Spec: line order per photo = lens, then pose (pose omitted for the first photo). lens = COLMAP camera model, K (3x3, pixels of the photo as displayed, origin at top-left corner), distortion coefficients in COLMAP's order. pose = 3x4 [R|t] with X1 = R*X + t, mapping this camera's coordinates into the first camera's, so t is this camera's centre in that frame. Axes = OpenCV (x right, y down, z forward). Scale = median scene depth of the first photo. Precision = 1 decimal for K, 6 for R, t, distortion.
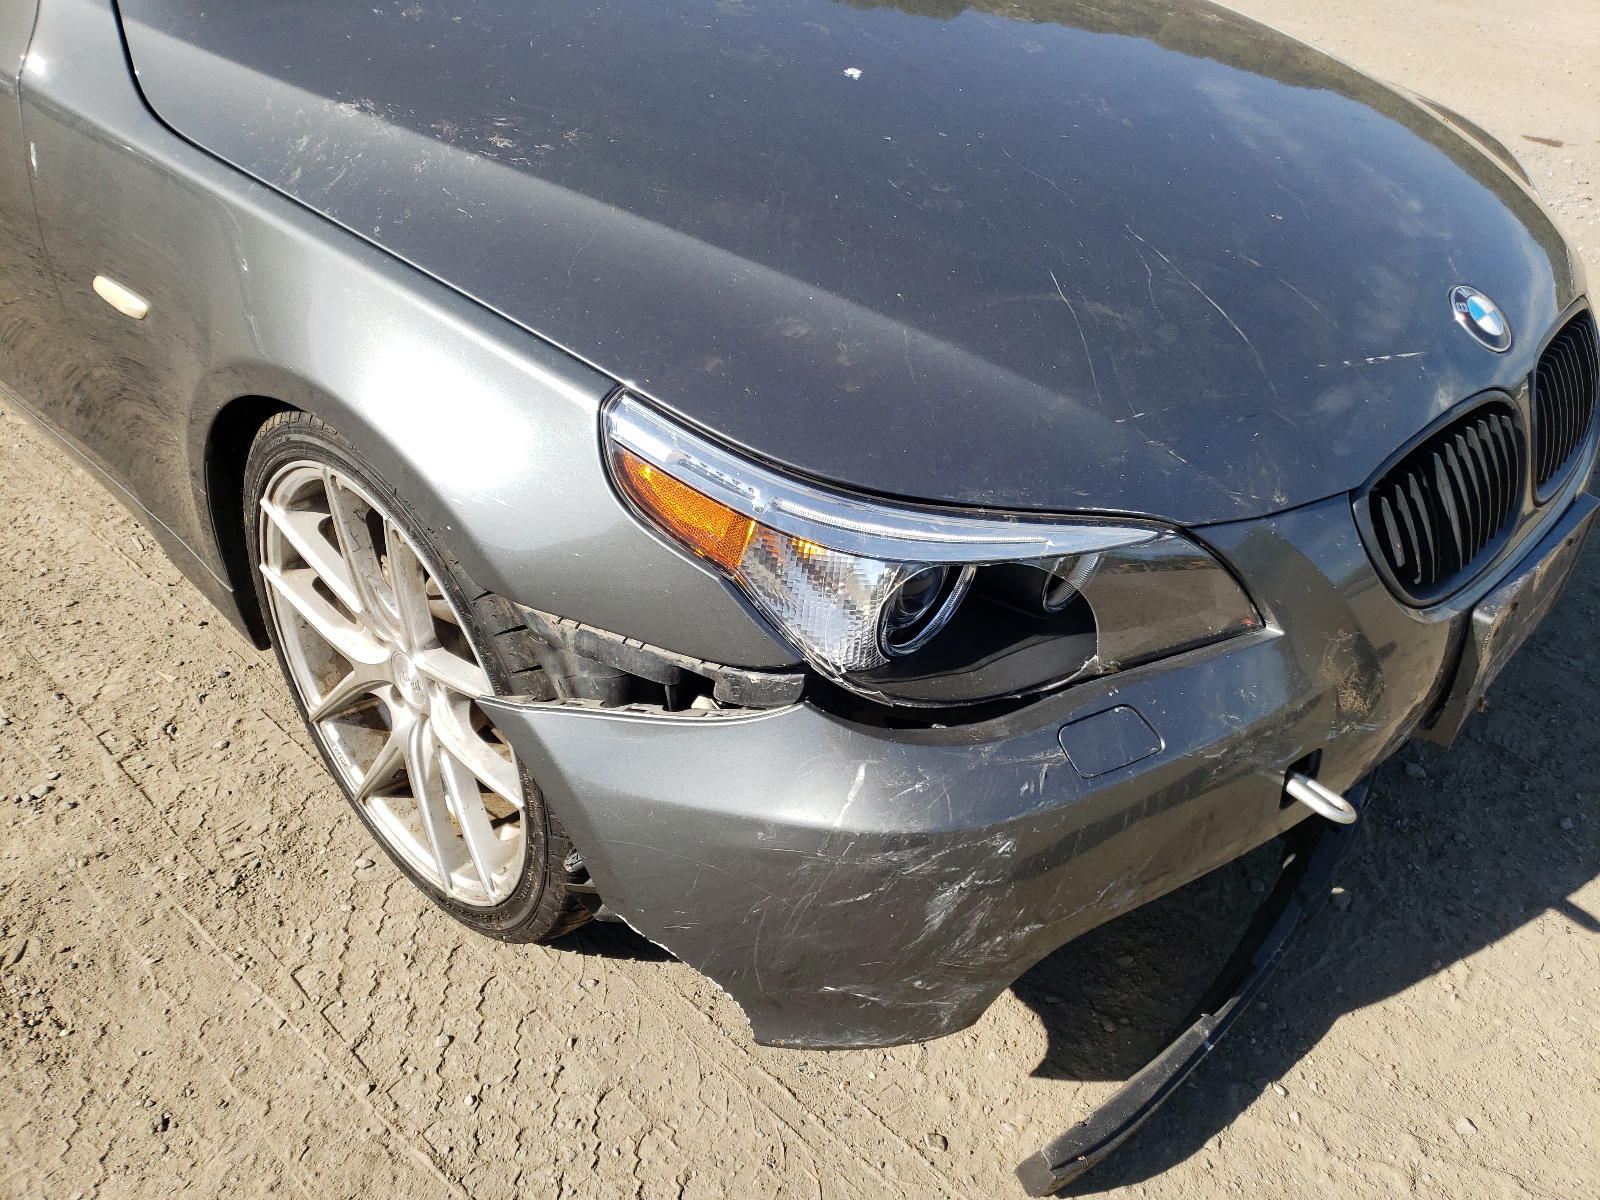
lens RADIAL K [[1235.5, 0, 800.0], [0, 1235.5, 600.0], [0, 0, 1]] dist [0.068492, -0.080299]
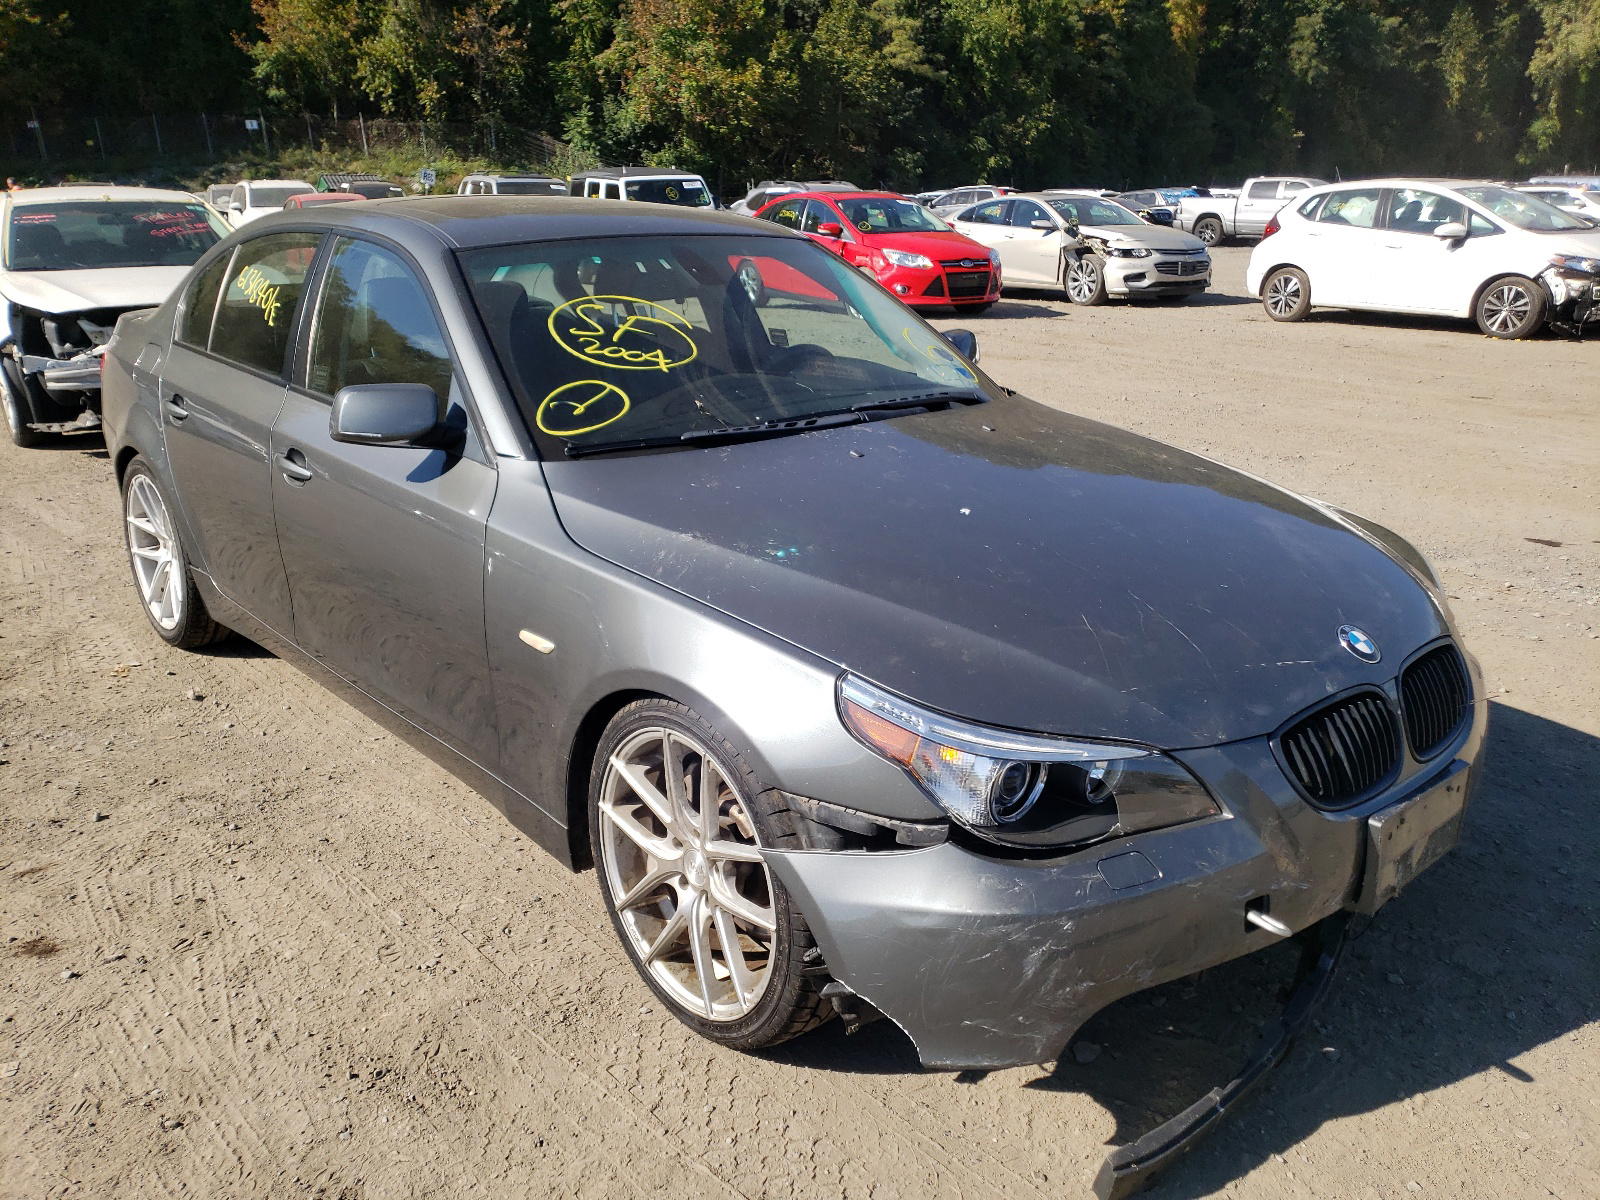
lens RADIAL K [[1114.7, 0, 800.0], [0, 1114.7, 600.0], [0, 0, 1]] dist [-0.047681, 0.033976]
pose [[0.994885, -0.014930, -0.099907, -0.033842], [-0.016060, 0.953062, -0.302350, 0.178512], [0.099732, 0.302408, 0.947947, -0.479301]]
